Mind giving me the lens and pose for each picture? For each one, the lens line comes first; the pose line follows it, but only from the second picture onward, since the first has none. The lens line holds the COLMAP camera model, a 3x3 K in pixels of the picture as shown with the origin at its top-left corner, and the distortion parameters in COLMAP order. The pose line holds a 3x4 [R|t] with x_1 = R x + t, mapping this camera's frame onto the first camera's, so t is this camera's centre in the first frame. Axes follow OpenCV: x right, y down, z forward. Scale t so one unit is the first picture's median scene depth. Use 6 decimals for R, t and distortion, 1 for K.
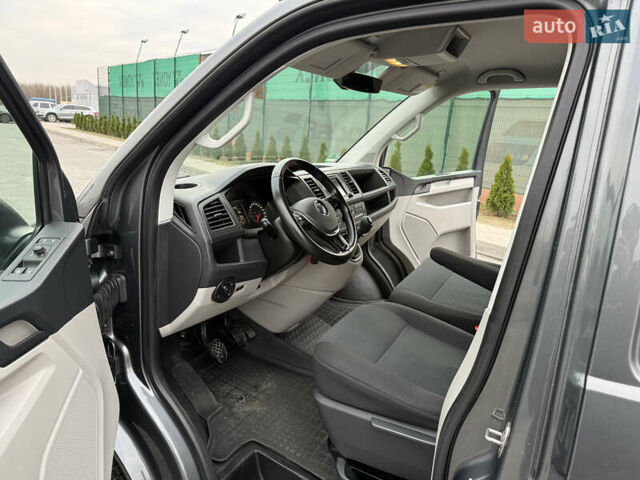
lens RADIAL K [[449.9, 0, 320.0], [0, 449.9, 240.0], [0, 0, 1]] dist [0.086879, -0.160012]
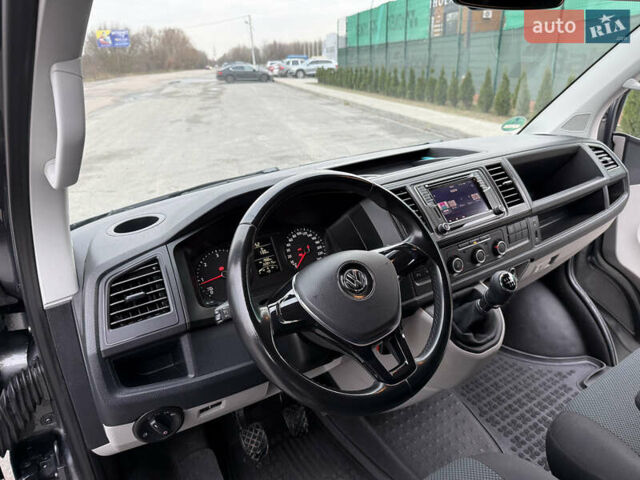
lens RADIAL K [[449.9, 0, 320.0], [0, 449.9, 240.0], [0, 0, 1]] dist [0.086879, -0.160012]
pose [[0.875529, 0.081501, -0.476241, 0.097510], [-0.024850, 0.991962, 0.124074, -0.086777], [0.482525, -0.096796, 0.870517, 0.287885]]
